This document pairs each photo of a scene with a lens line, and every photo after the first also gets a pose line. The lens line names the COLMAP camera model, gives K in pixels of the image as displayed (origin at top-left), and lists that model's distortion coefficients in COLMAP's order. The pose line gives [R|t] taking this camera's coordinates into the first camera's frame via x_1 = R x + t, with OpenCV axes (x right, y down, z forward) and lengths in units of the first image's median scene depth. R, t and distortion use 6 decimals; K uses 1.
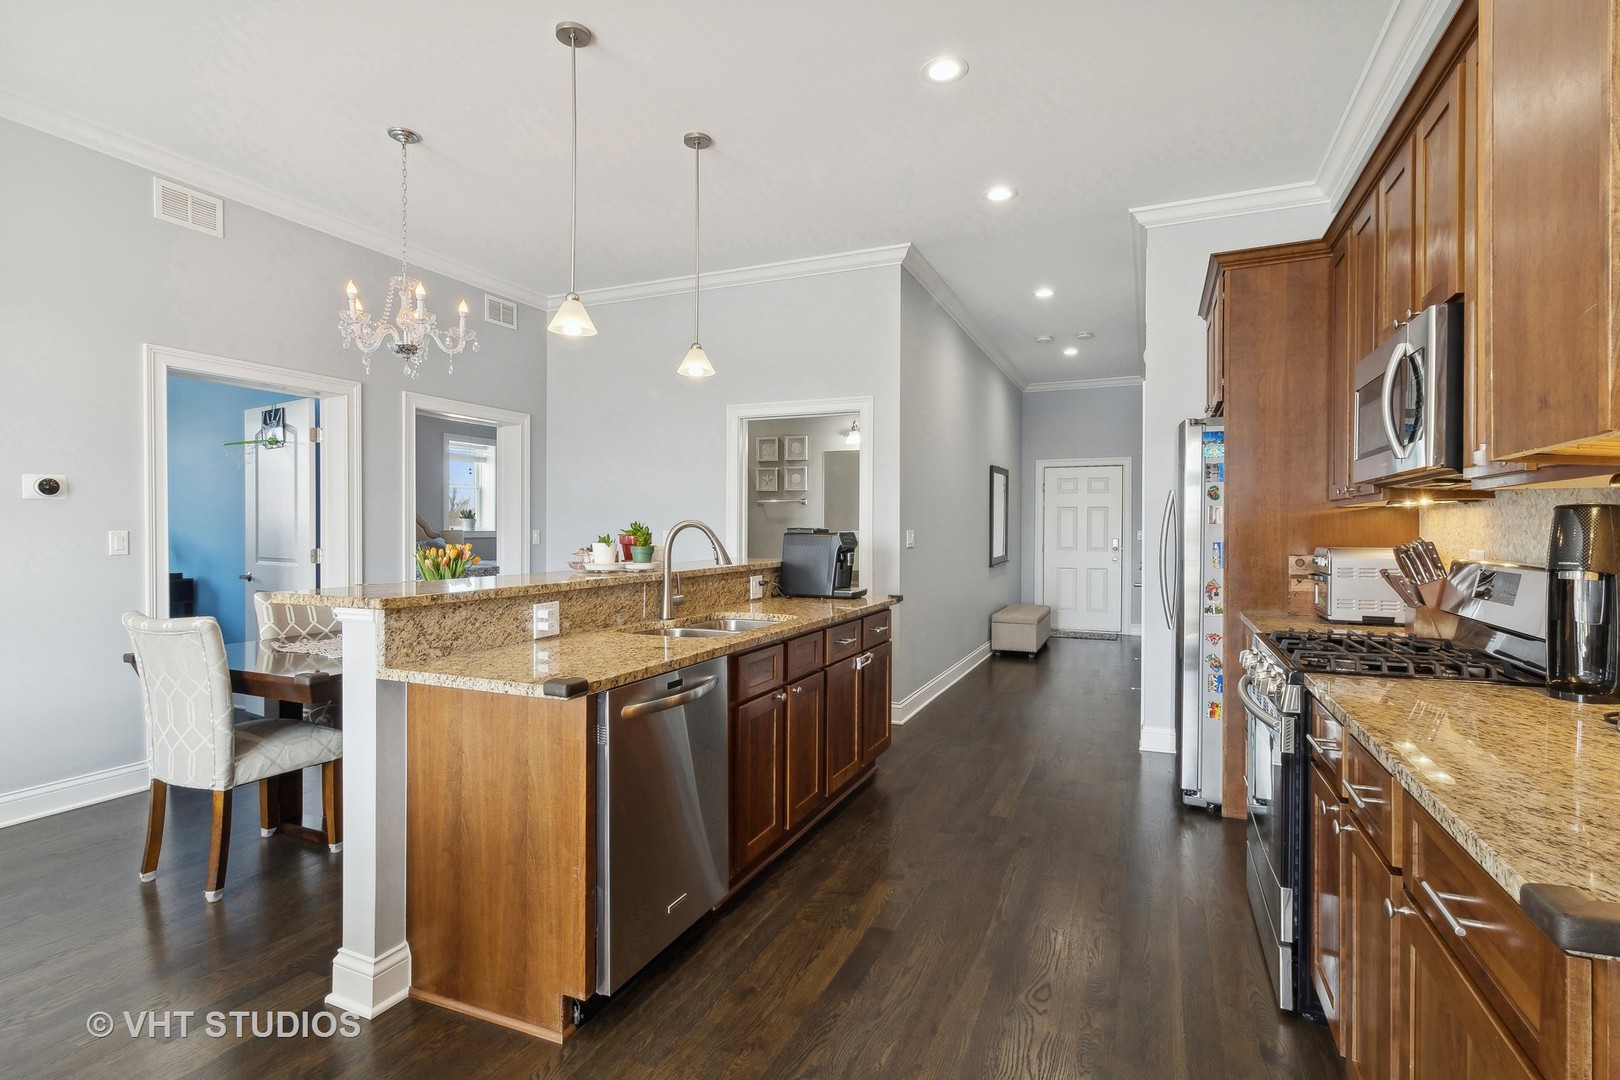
lens RADIAL K [[764.6, 0, 798.1], [0, 764.6, 530.2], [0, 0, 1]] dist [-0.004932, -0.000072]
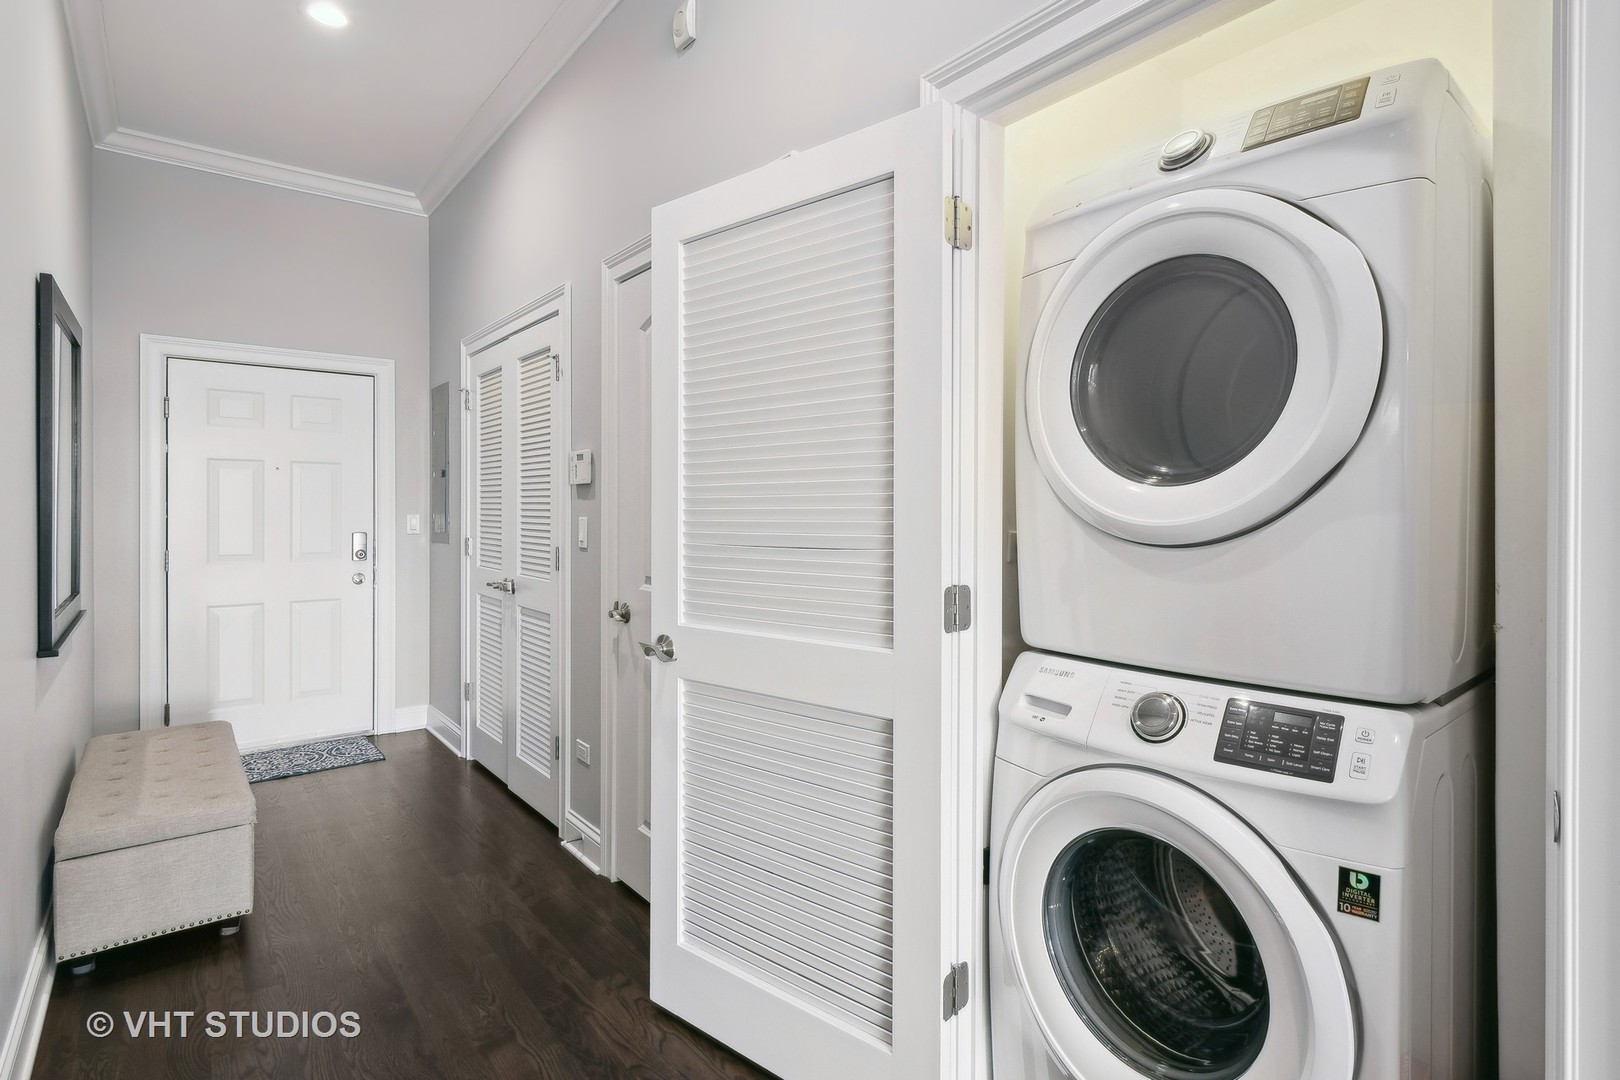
lens RADIAL K [[823.0, 0, 818.3], [0, 823.0, 520.7], [0, 0, 1]] dist [0.001333, -0.000881]
pose [[0.454040, -0.012307, 0.890896, 0.229384], [0.003828, 0.999922, 0.011862, -0.002375], [-0.890973, -0.001976, 0.454051, 1.214065]]
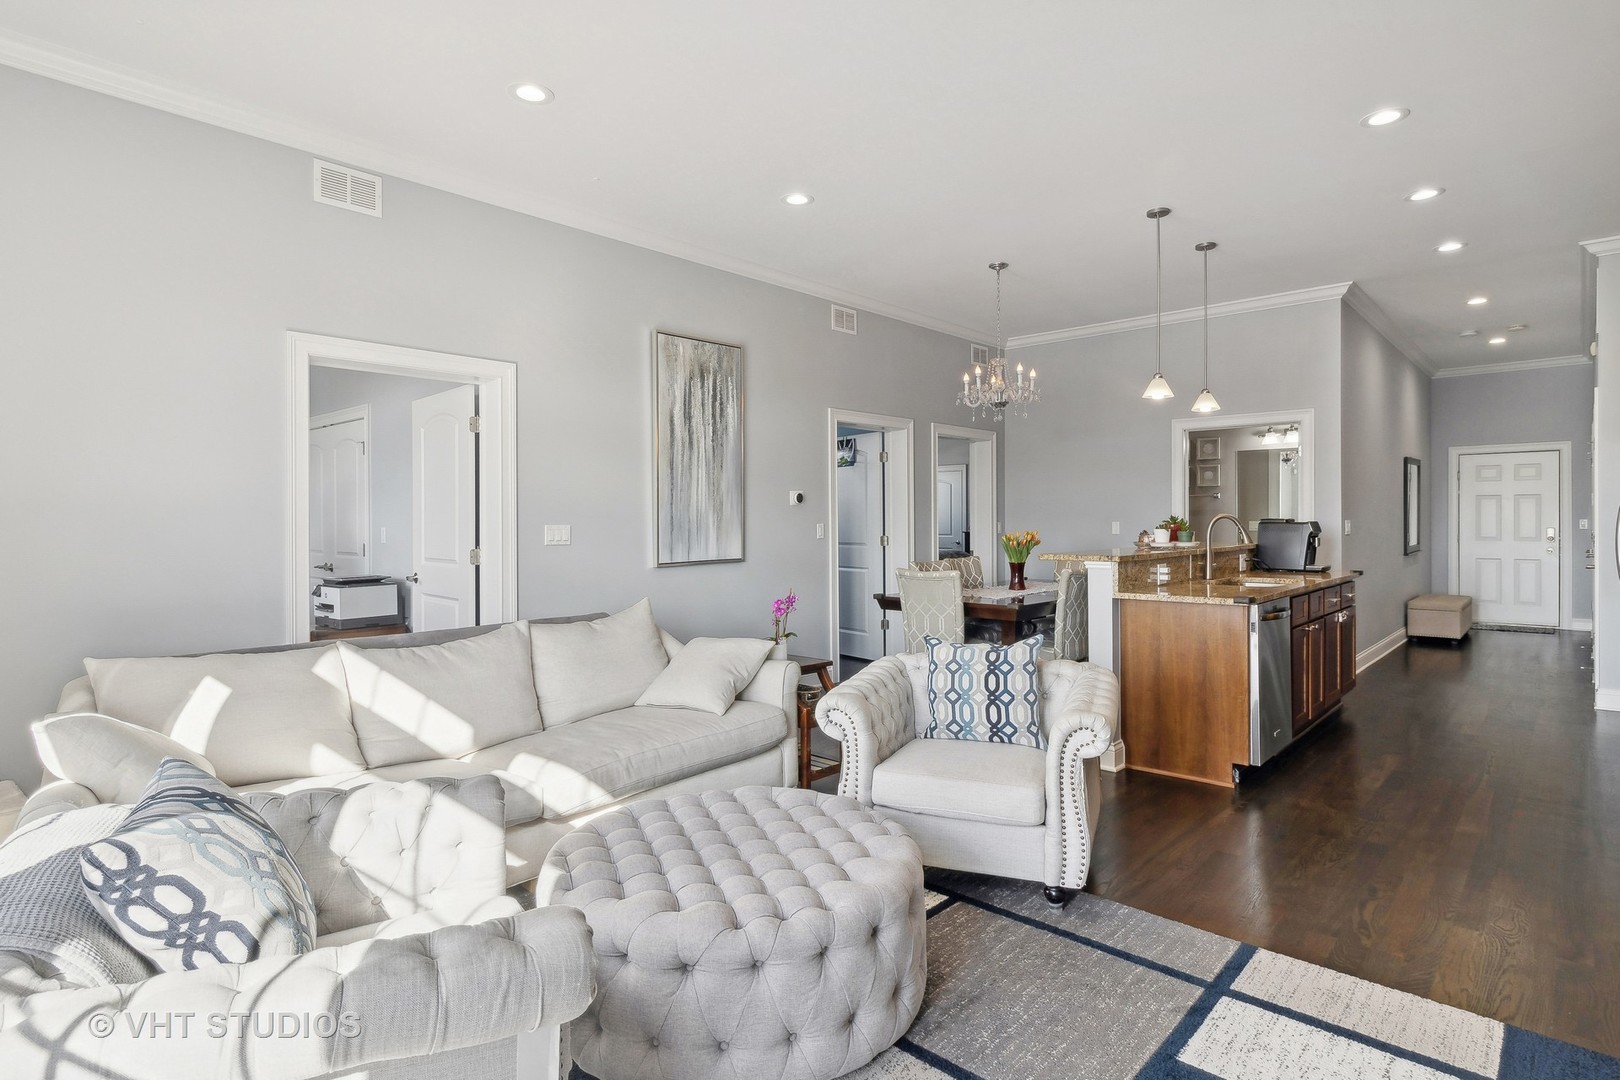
lens RADIAL K [[823.0, 0, 818.3], [0, 823.0, 520.7], [0, 0, 1]] dist [0.001333, -0.000881]
pose [[0.949715, -0.007473, -0.313026, -0.295608], [0.006462, 0.999970, -0.004266, 0.001582], [0.313049, 0.002029, 0.949735, -0.589250]]
